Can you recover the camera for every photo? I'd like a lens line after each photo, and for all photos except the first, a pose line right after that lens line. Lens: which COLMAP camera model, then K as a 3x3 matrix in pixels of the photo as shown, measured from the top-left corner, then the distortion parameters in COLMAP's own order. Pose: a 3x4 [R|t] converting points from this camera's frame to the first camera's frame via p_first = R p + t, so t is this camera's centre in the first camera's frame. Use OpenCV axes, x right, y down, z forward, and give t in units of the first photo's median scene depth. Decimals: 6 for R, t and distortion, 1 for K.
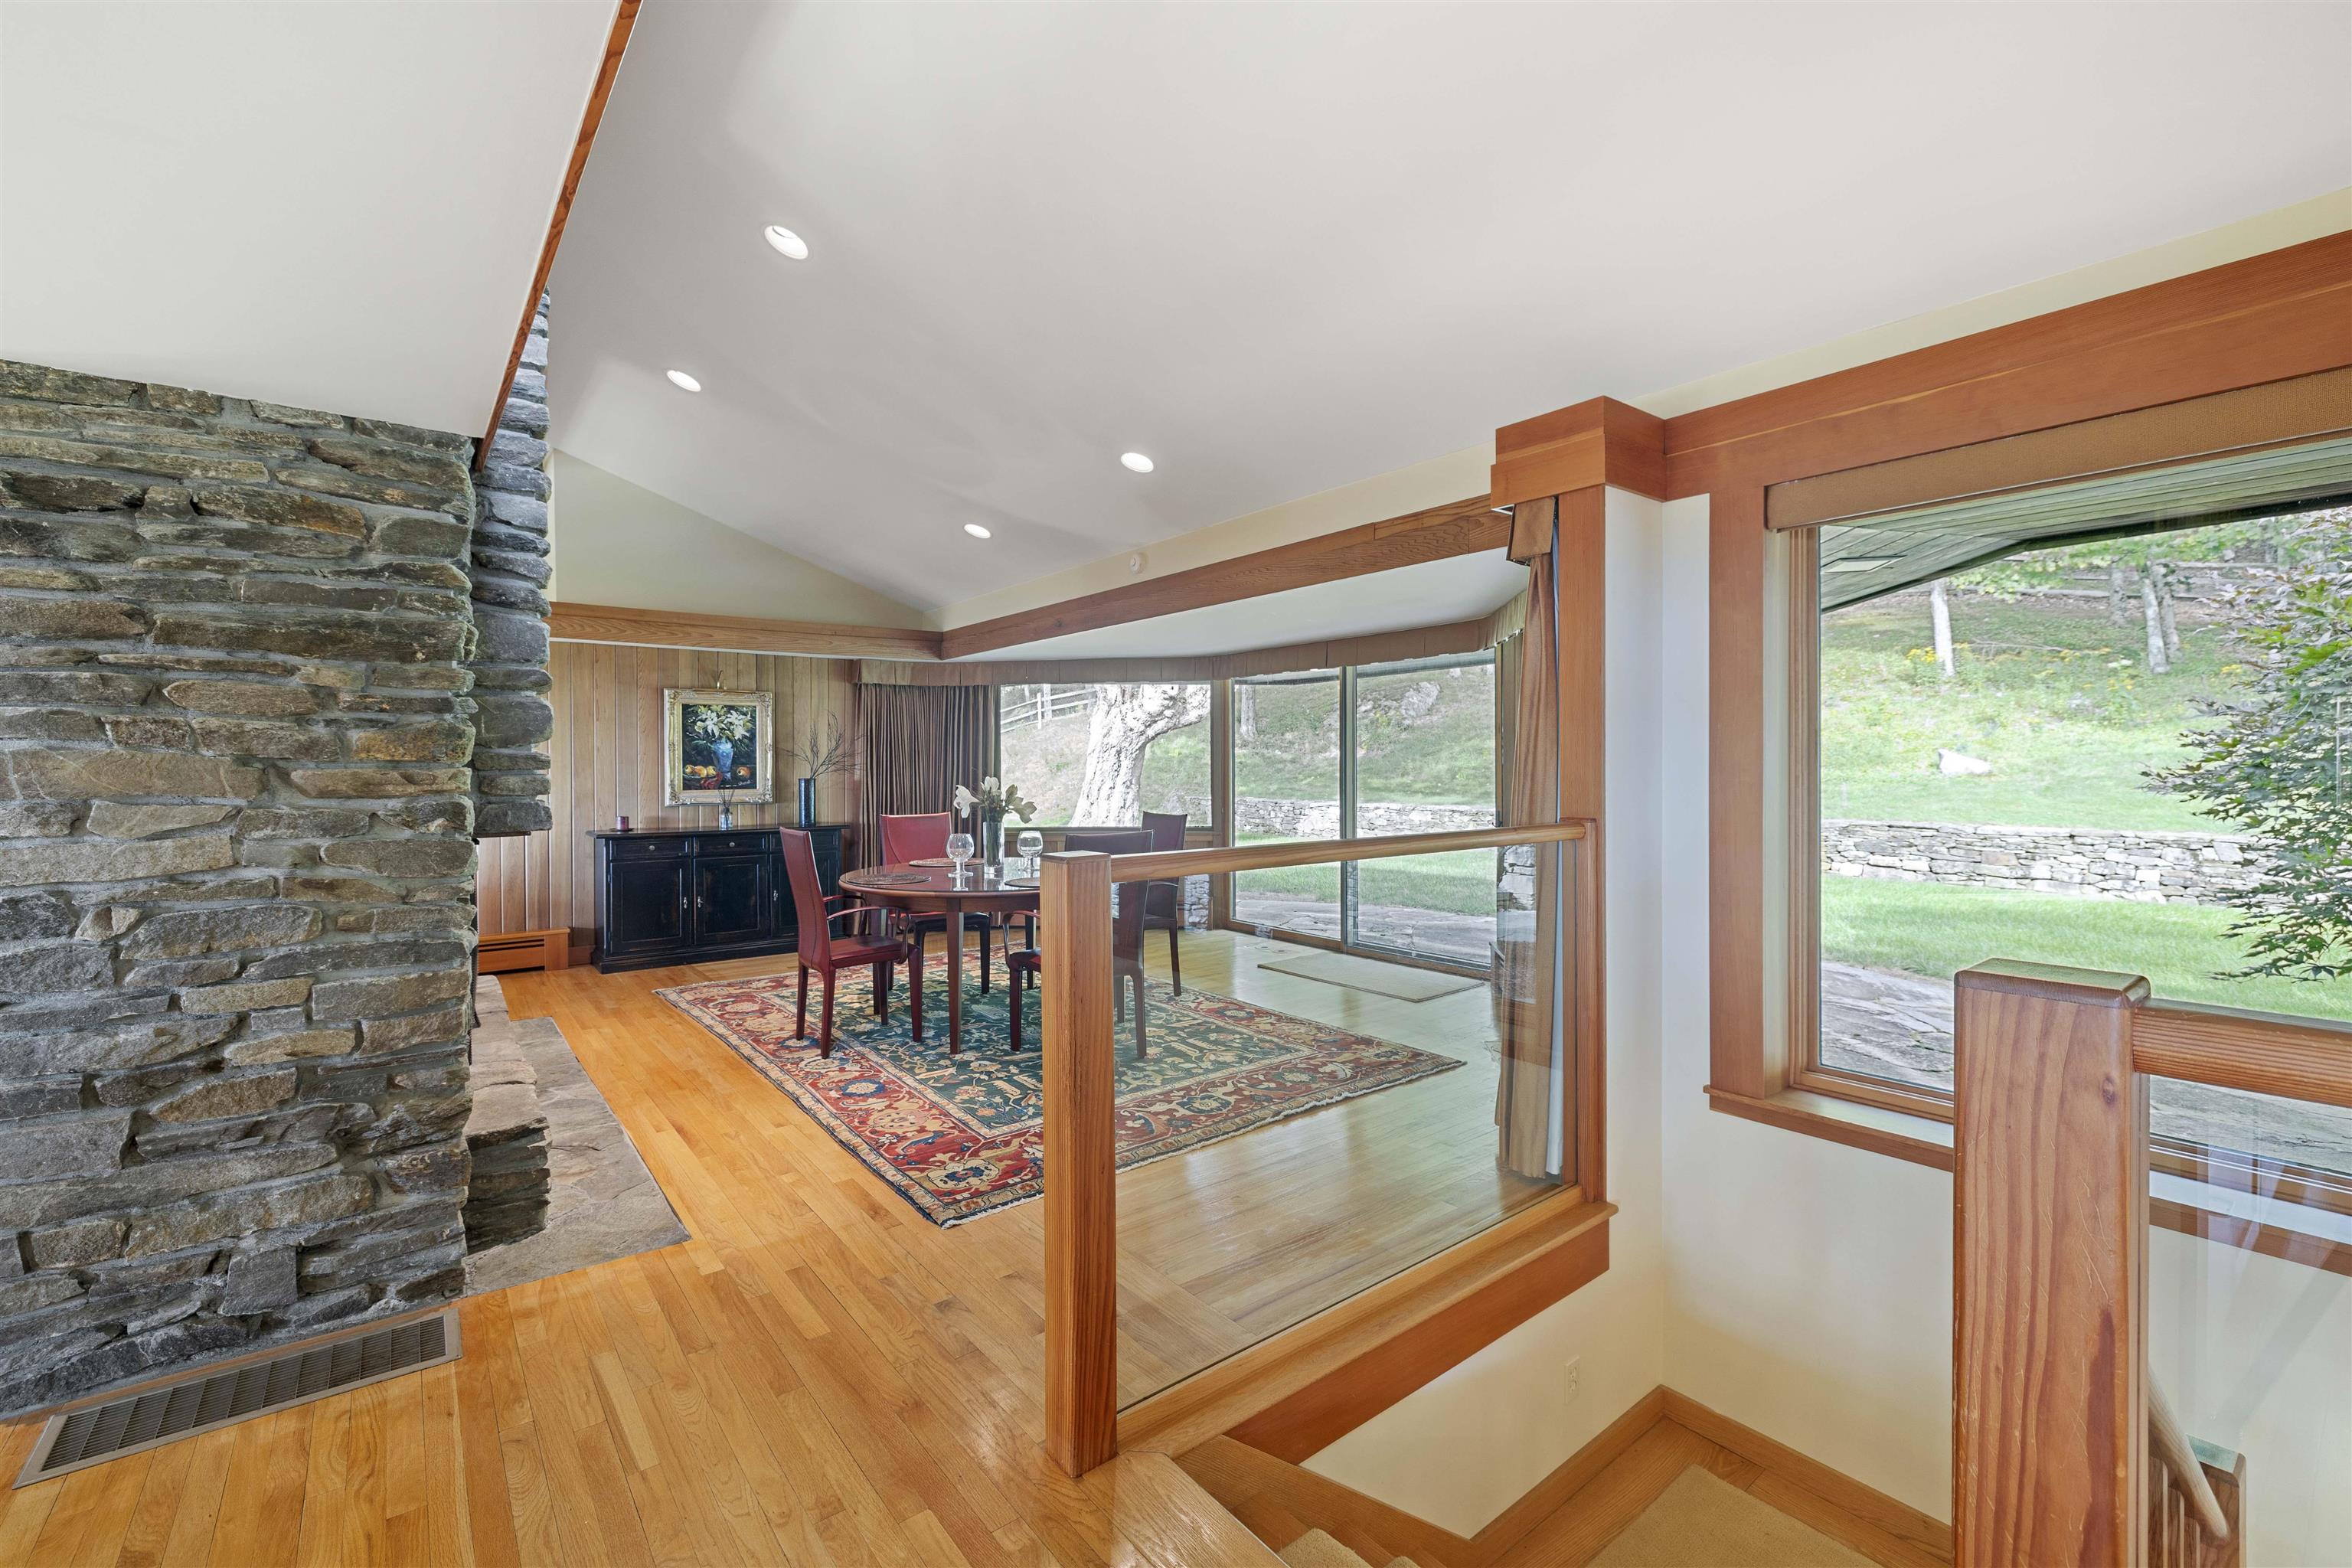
lens RADIAL K [[994.6, 0, 1175.2], [0, 994.6, 780.0], [0, 0, 1]] dist [0.005073, -0.000264]
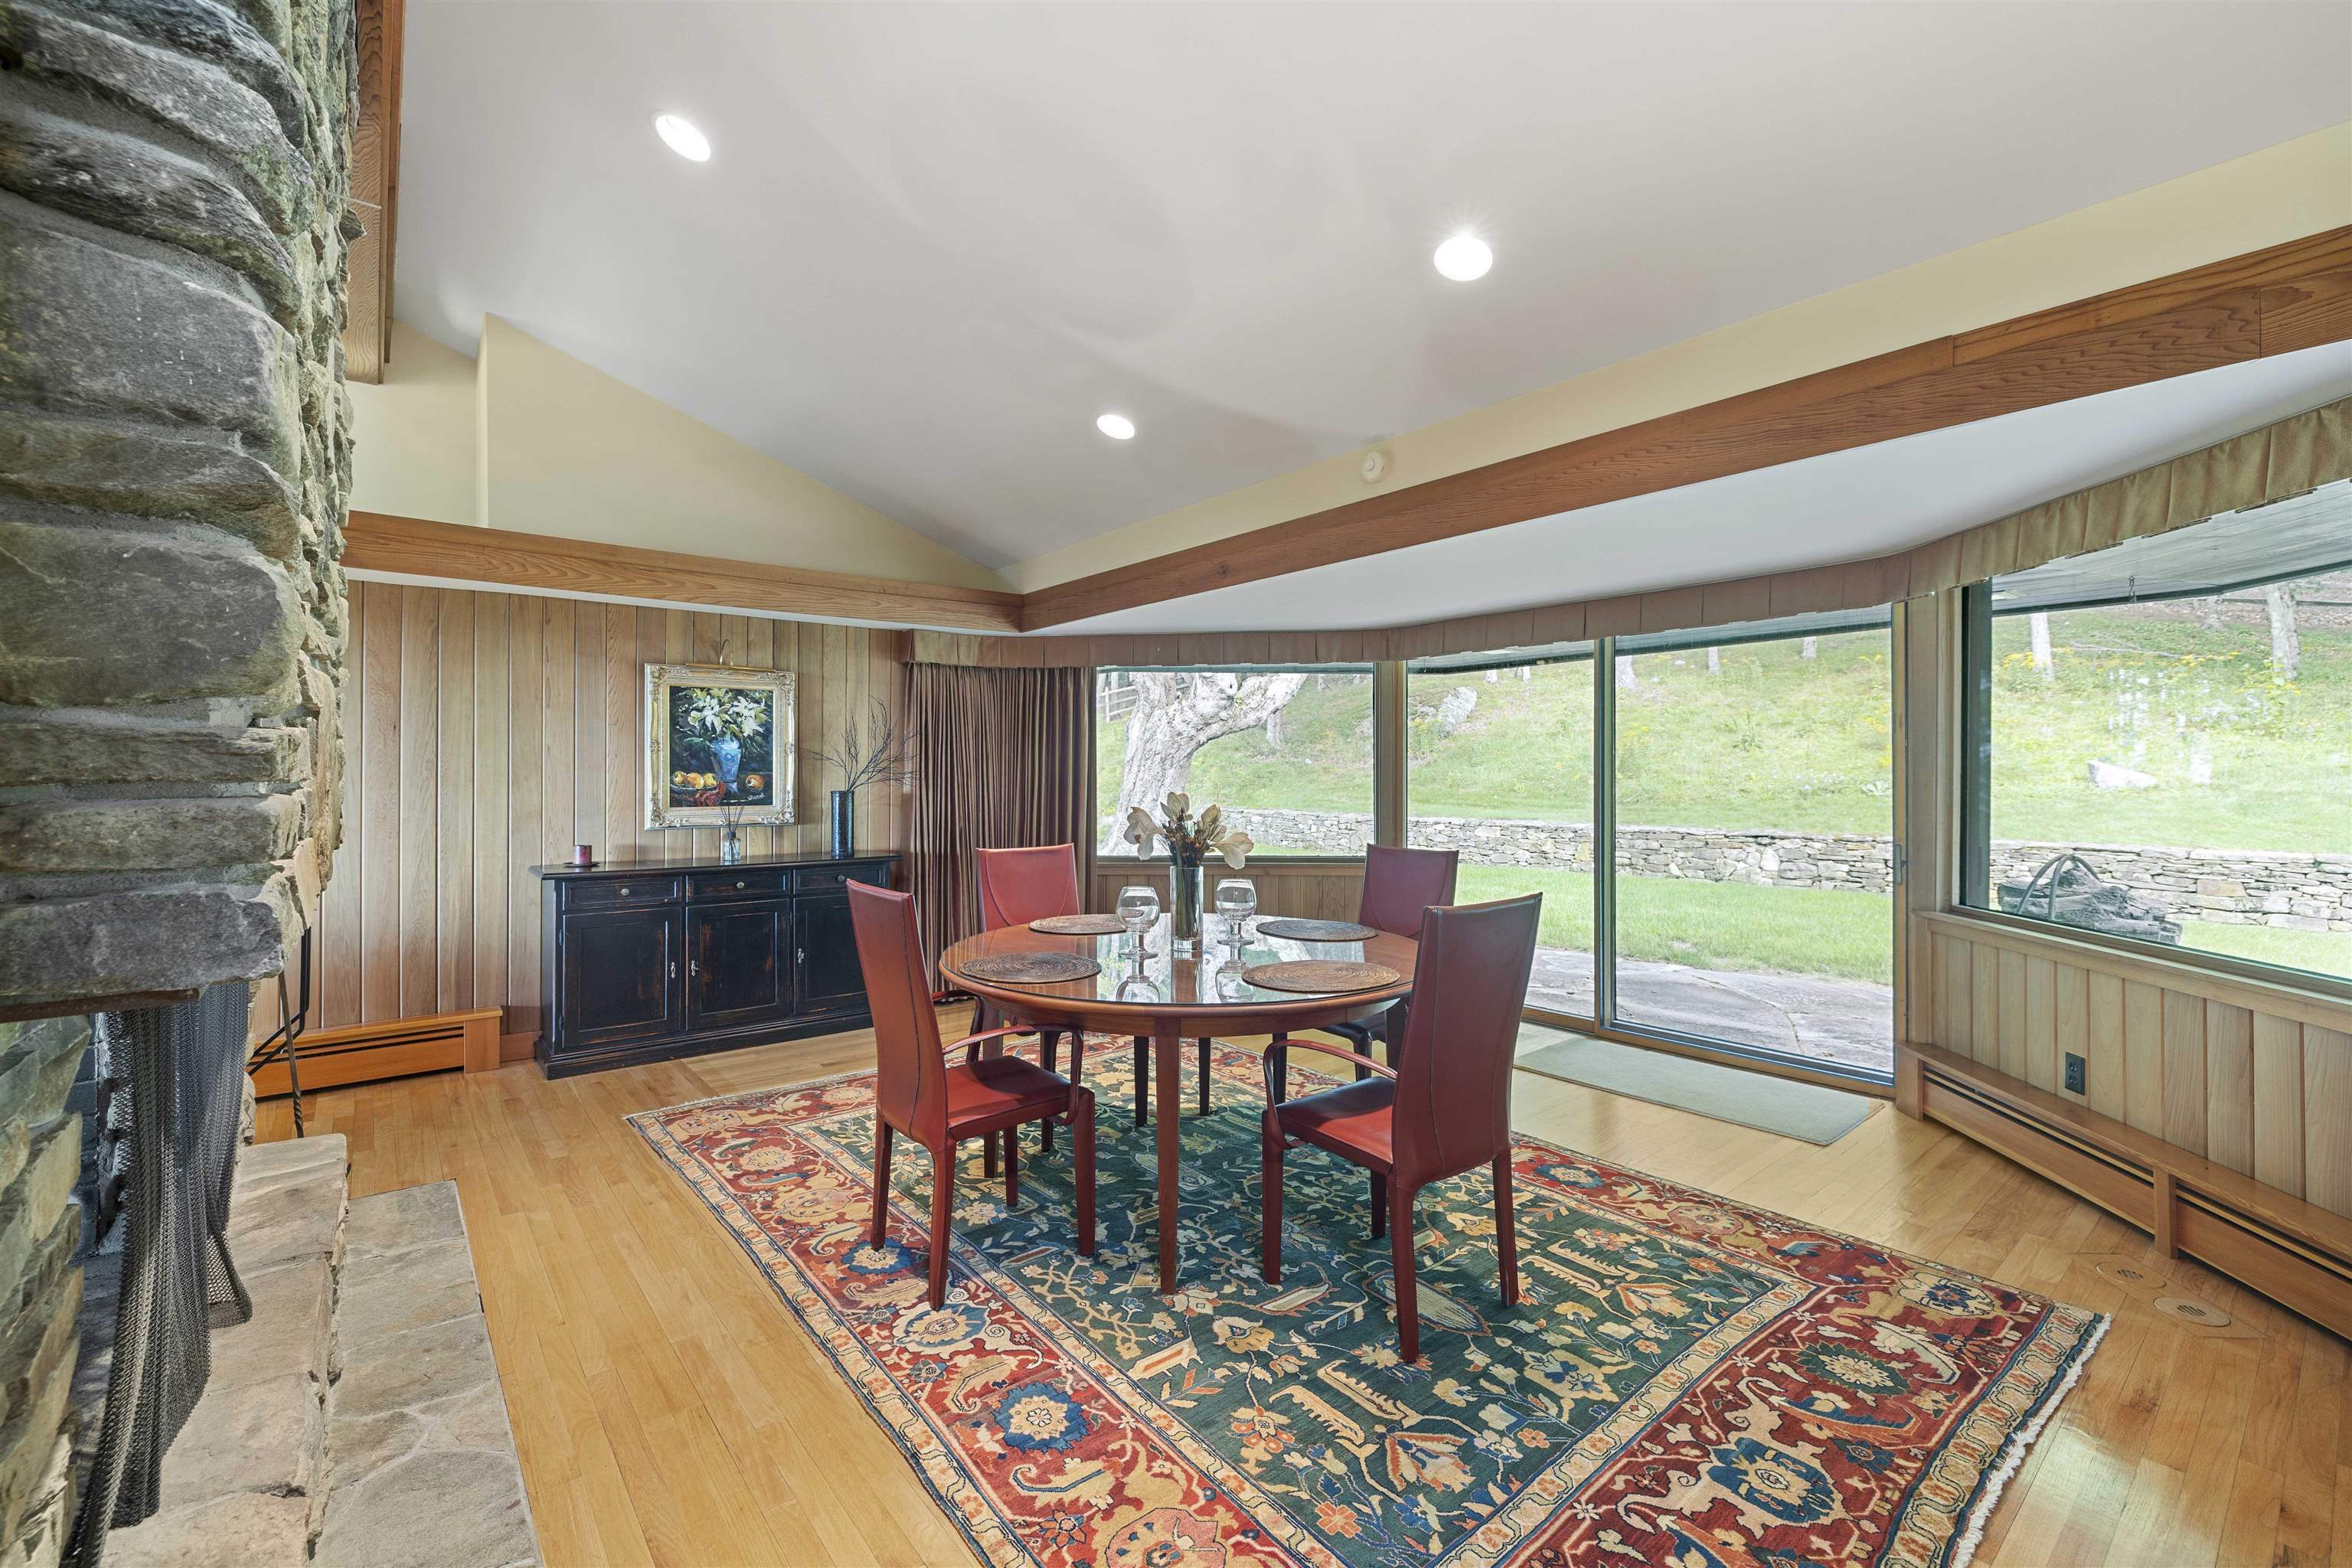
lens RADIAL K [[994.6, 0, 1179.0], [0, 994.6, 779.1], [0, 0, 1]] dist [0.005073, -0.000264]
pose [[0.999792, 0.004119, 0.019986, -0.167322], [-0.003919, 0.999942, -0.010060, -0.004555], [-0.020026, 0.009979, 0.999750, 0.323783]]
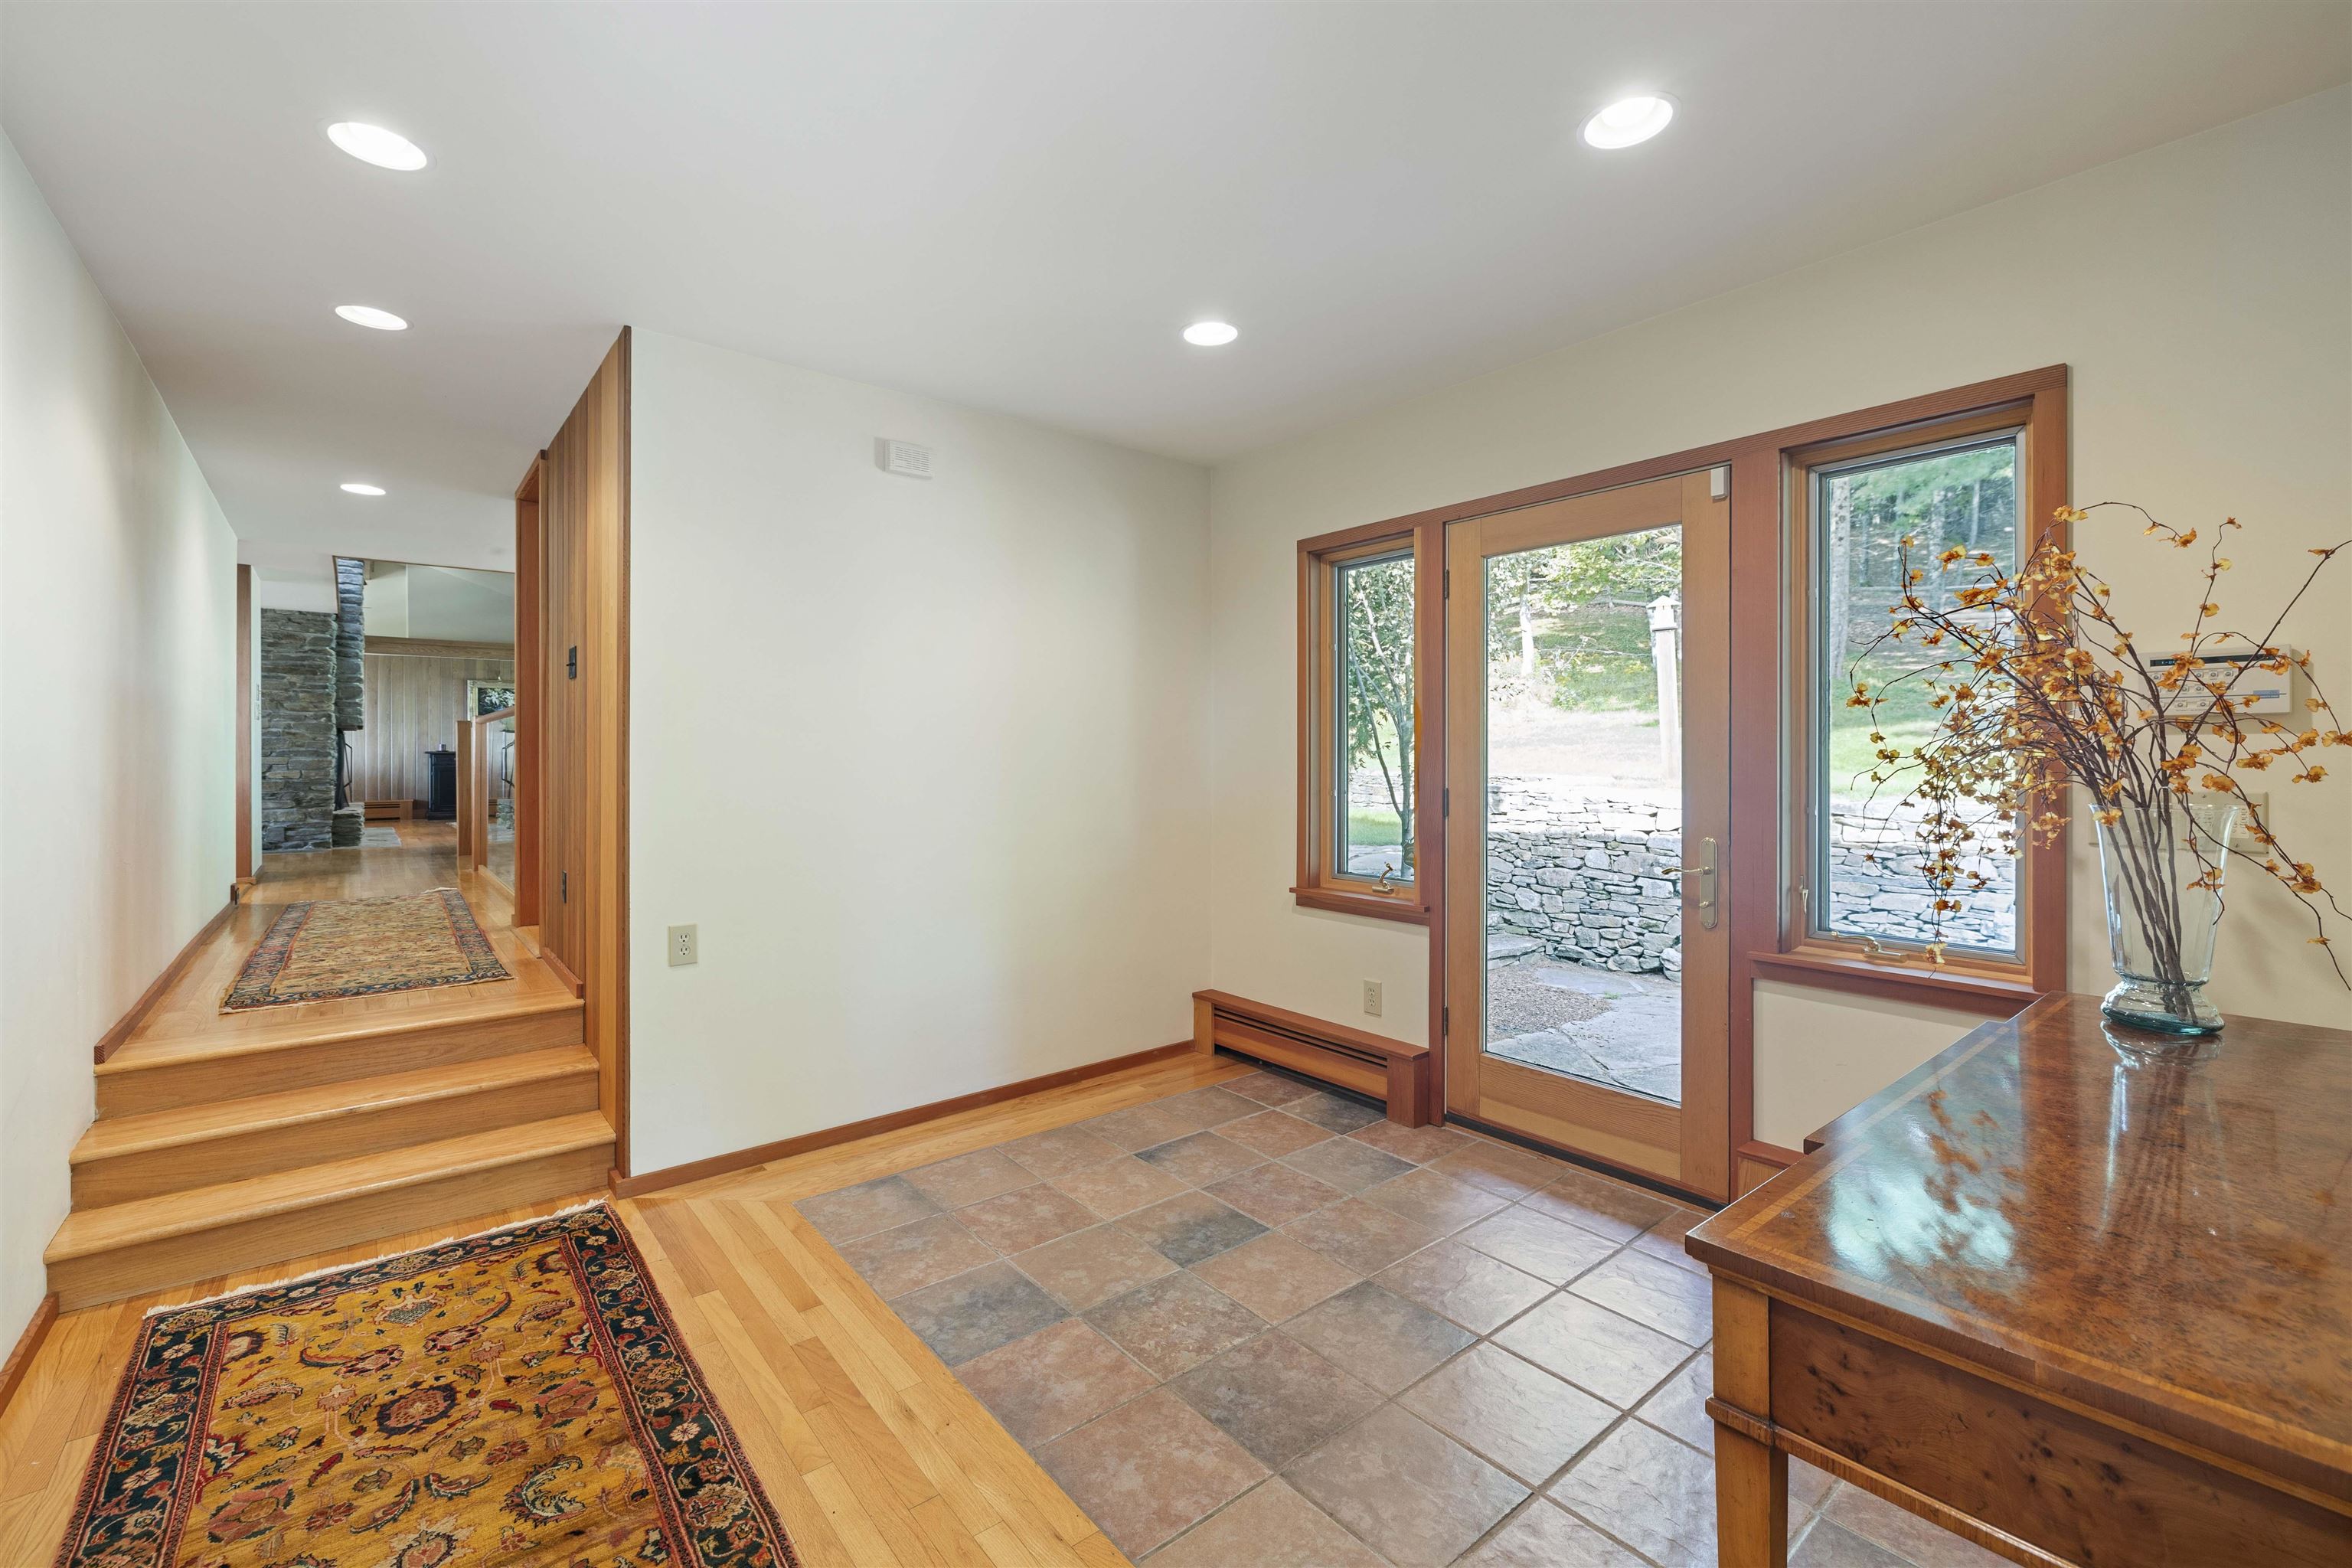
lens RADIAL K [[994.6, 0, 1169.8], [0, 994.6, 763.4], [0, 0, 1]] dist [0.005073, -0.000264]
pose [[0.999769, 0.003446, 0.021231, 0.930005], [-0.003344, 0.999983, -0.004826, 0.086935], [-0.021247, 0.004754, 0.999763, -1.108789]]
